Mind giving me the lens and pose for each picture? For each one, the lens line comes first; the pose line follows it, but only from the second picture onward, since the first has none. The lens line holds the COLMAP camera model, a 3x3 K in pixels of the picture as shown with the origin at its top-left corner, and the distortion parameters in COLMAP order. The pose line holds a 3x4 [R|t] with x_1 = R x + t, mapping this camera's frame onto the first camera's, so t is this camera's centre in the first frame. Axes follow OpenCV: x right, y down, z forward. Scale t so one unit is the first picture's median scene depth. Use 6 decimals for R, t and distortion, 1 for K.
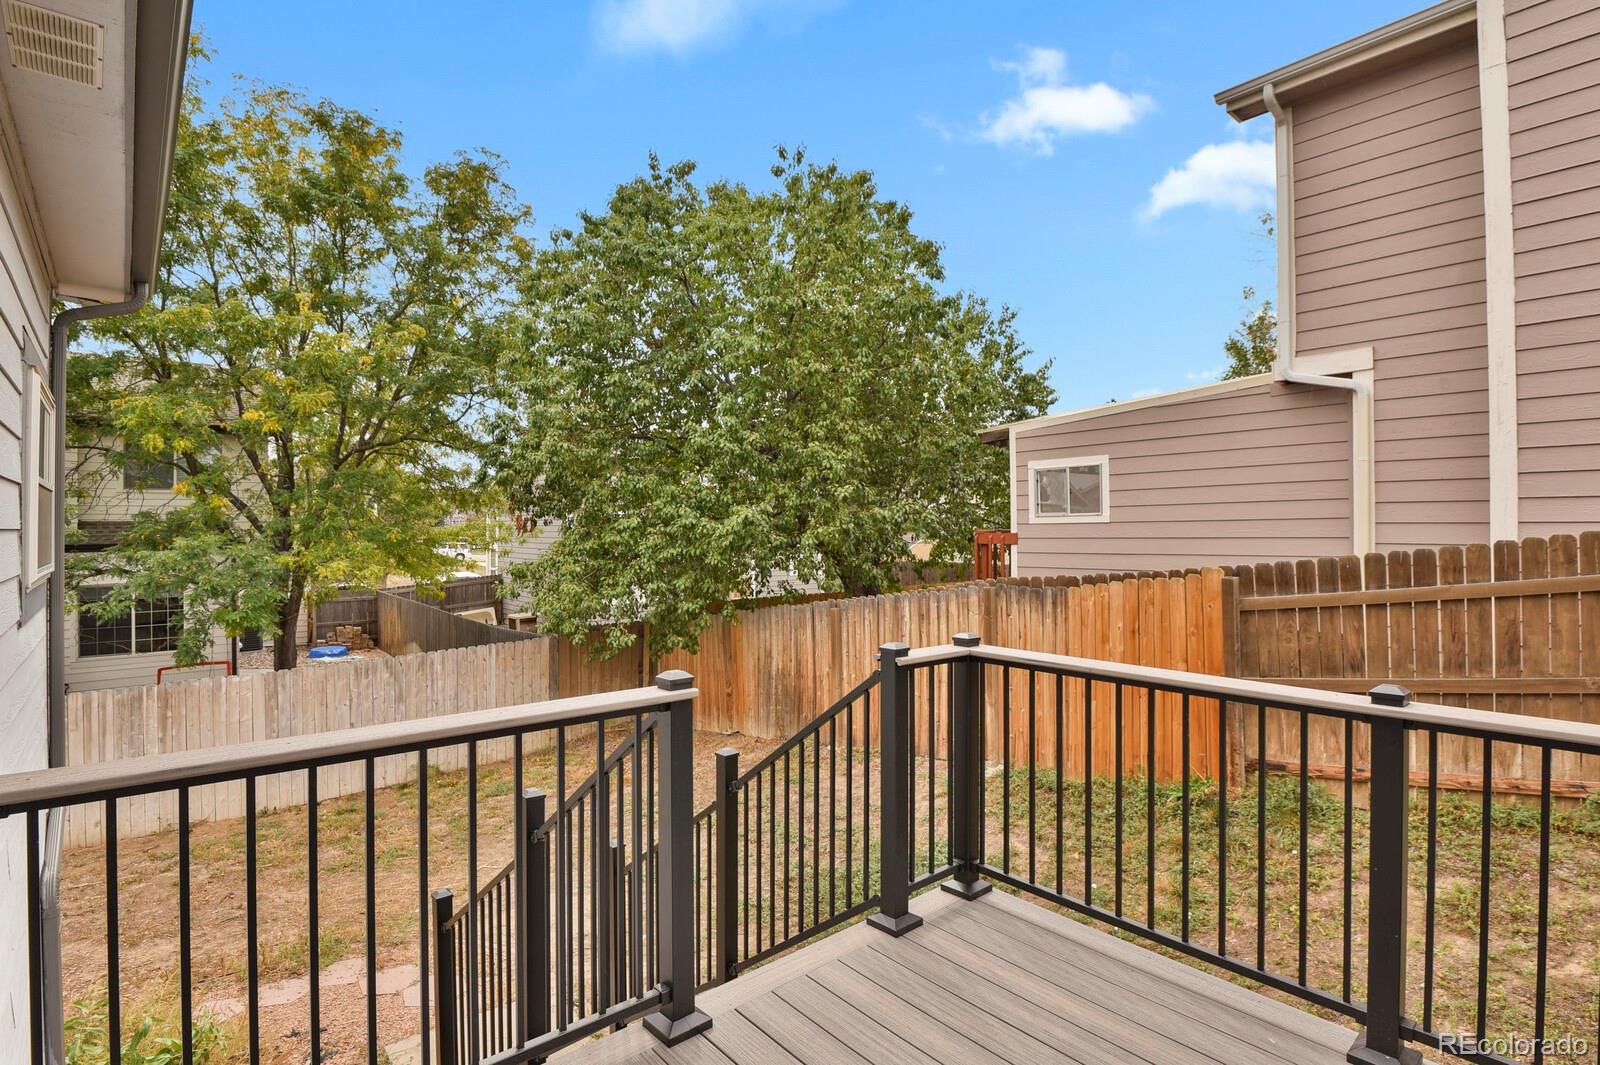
lens RADIAL K [[781.4, 0, 801.6], [0, 781.4, 530.4], [0, 0, 1]] dist [-0.025432, -0.000802]
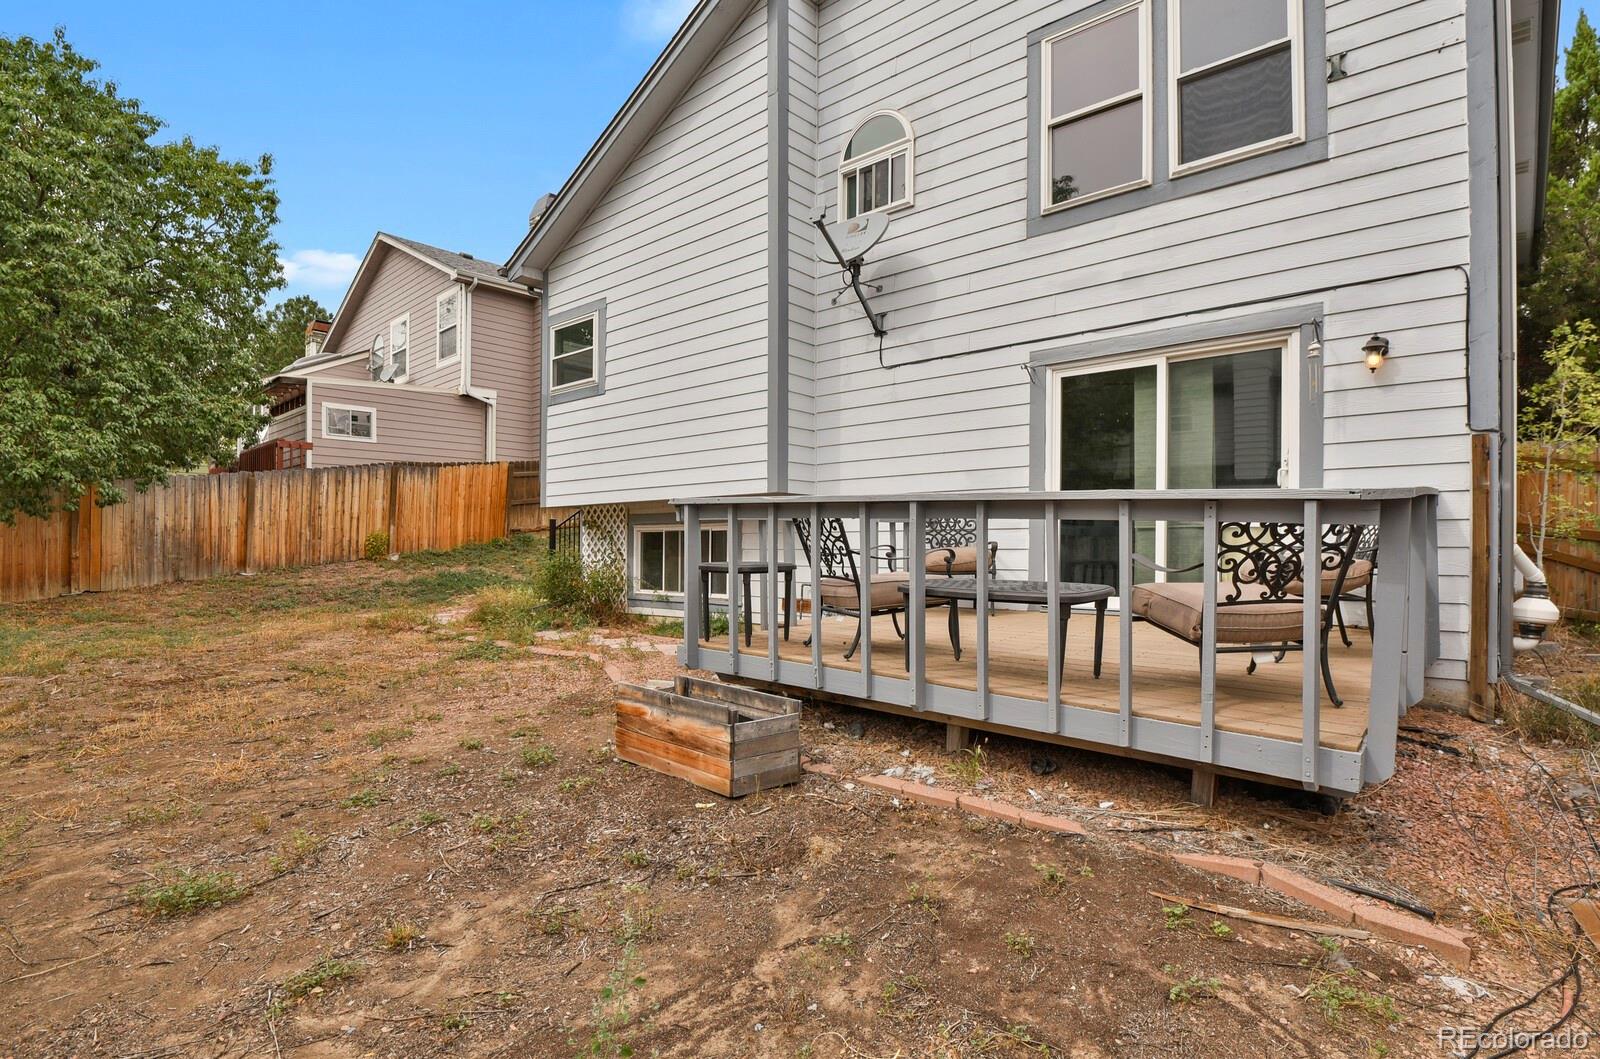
lens RADIAL K [[781.4, 0, 802.3], [0, 781.4, 538.7], [0, 0, 1]] dist [-0.025432, -0.000802]
pose [[-0.105247, 0.013808, 0.994350, -1.643444], [-0.011507, 0.999820, -0.015102, 0.246561], [-0.994380, -0.013031, -0.105069, 0.148973]]
